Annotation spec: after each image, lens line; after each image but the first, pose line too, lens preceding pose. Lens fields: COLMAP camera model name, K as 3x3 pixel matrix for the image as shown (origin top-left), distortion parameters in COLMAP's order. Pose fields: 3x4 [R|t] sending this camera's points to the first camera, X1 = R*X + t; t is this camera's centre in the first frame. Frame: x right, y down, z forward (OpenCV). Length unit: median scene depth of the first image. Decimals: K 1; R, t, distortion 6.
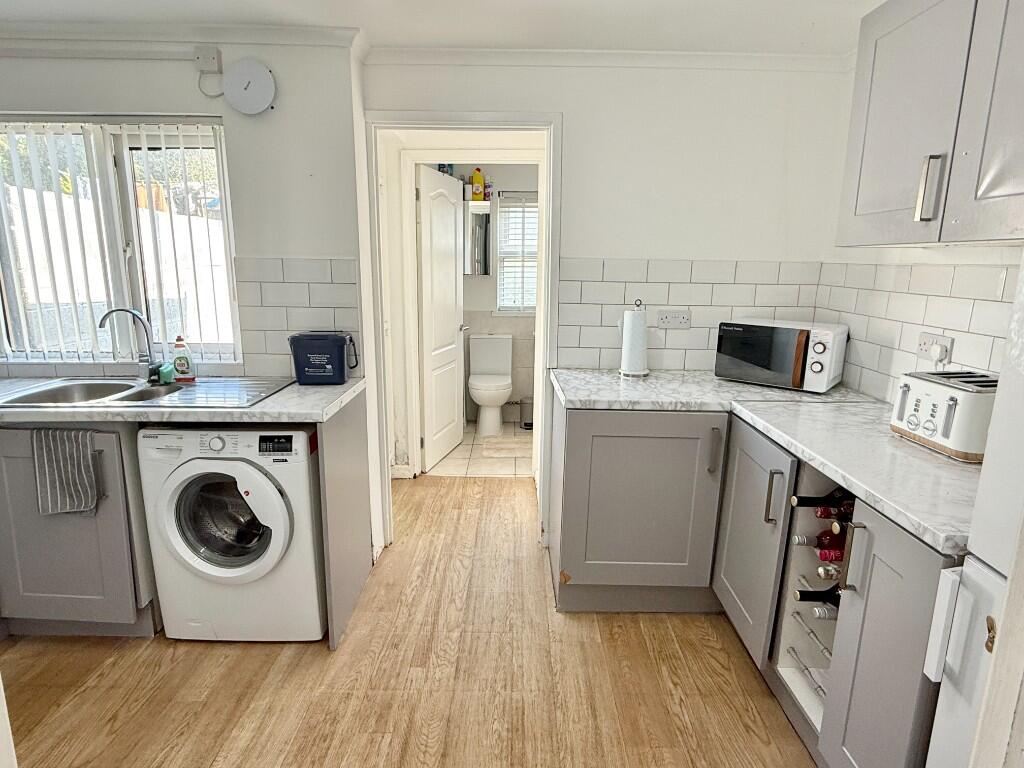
lens RADIAL K [[581.4, 0, 510.5], [0, 581.4, 384.8], [0, 0, 1]] dist [0.006015, -0.002391]
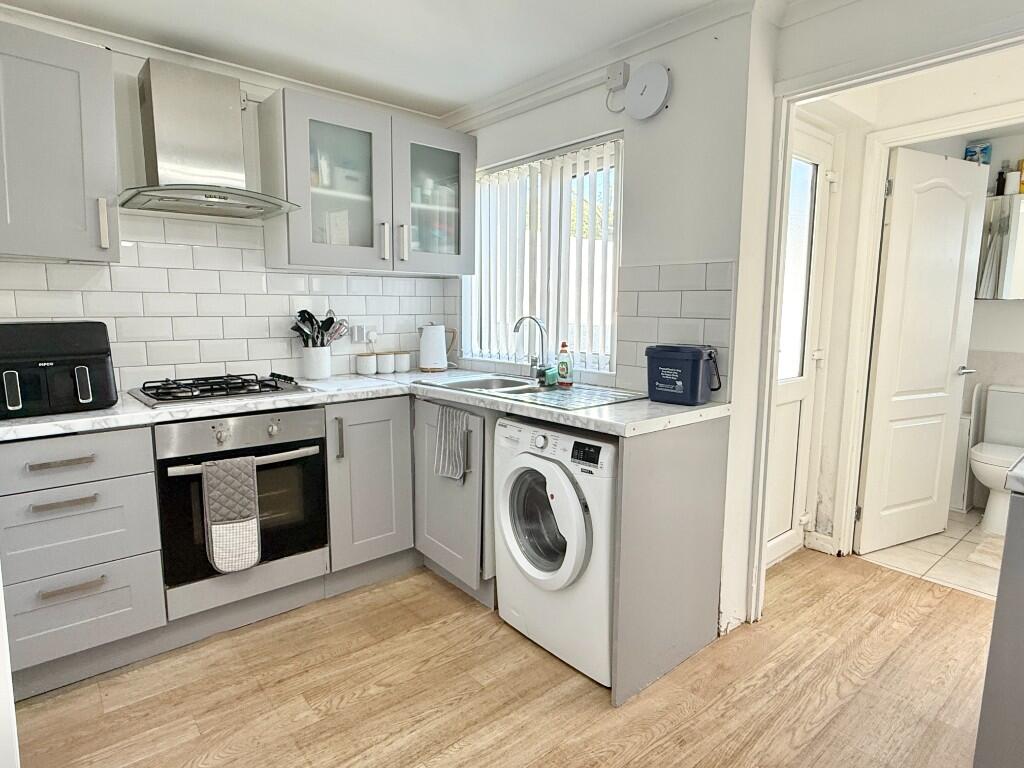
lens RADIAL K [[581.4, 0, 511.8], [0, 581.4, 384.4], [0, 0, 1]] dist [0.006015, -0.002391]
pose [[0.649139, 0.094567, -0.754768, 0.184366], [-0.154376, 0.987971, -0.008985, 0.016957], [0.744840, 0.122350, 0.655930, 0.244764]]
